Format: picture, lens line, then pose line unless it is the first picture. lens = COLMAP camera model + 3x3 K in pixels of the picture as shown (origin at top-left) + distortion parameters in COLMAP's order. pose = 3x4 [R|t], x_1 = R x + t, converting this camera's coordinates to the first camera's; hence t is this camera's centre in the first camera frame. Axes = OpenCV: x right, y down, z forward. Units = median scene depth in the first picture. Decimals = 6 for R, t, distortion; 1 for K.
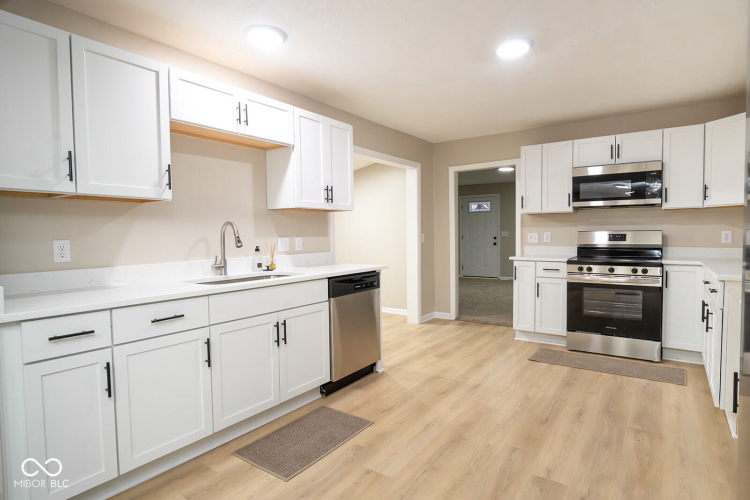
lens RADIAL K [[399.9, 0, 377.1], [0, 399.9, 250.2], [0, 0, 1]] dist [-0.001072, -0.002793]
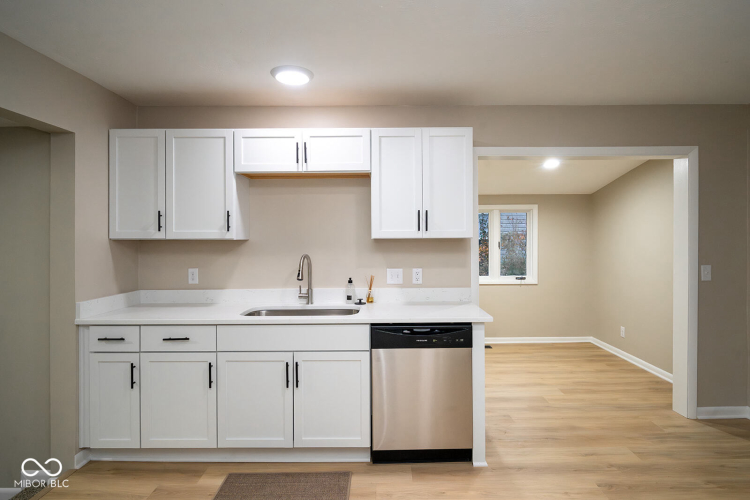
lens RADIAL K [[399.9, 0, 374.2], [0, 399.9, 244.6], [0, 0, 1]] dist [-0.001072, -0.002793]
pose [[0.589148, 0.014820, -0.807890, 0.568149], [-0.037634, 0.999250, -0.009114, -0.091740], [0.807149, 0.035774, 0.589263, 0.505848]]
